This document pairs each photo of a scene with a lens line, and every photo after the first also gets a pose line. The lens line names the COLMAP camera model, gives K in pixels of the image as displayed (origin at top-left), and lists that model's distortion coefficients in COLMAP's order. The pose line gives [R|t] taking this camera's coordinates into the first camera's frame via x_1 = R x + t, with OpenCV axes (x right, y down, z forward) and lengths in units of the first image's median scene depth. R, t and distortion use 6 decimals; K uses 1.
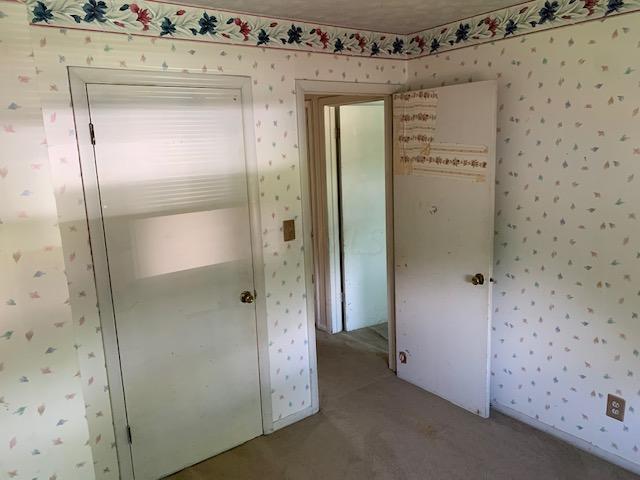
lens RADIAL K [[496.4, 0, 322.9], [0, 496.4, 240.5], [0, 0, 1]] dist [0.036465, -0.035800]
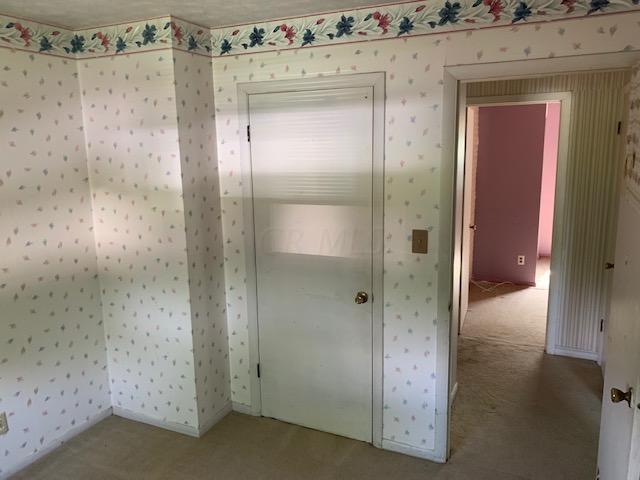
lens RADIAL K [[496.4, 0, 322.7], [0, 496.4, 239.9], [0, 0, 1]] dist [0.036465, -0.035800]
pose [[0.469635, 0.191517, -0.861838, 0.673102], [-0.176419, 0.976857, 0.120941, -0.110076], [0.865055, 0.095247, 0.492553, 0.461108]]
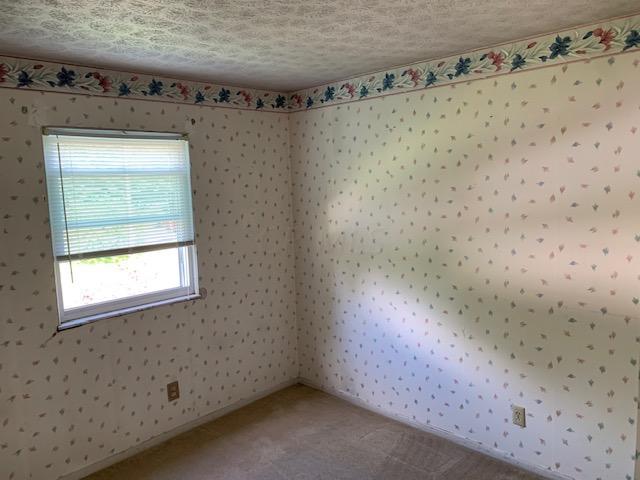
lens RADIAL K [[496.4, 0, 319.9], [0, 496.4, 240.3], [0, 0, 1]] dist [0.036465, -0.035800]
pose [[-0.984203, 0.087016, -0.154185, 0.008597], [0.033139, 0.946033, 0.322371, -0.280314], [0.173916, 0.312169, -0.933972, 1.457229]]
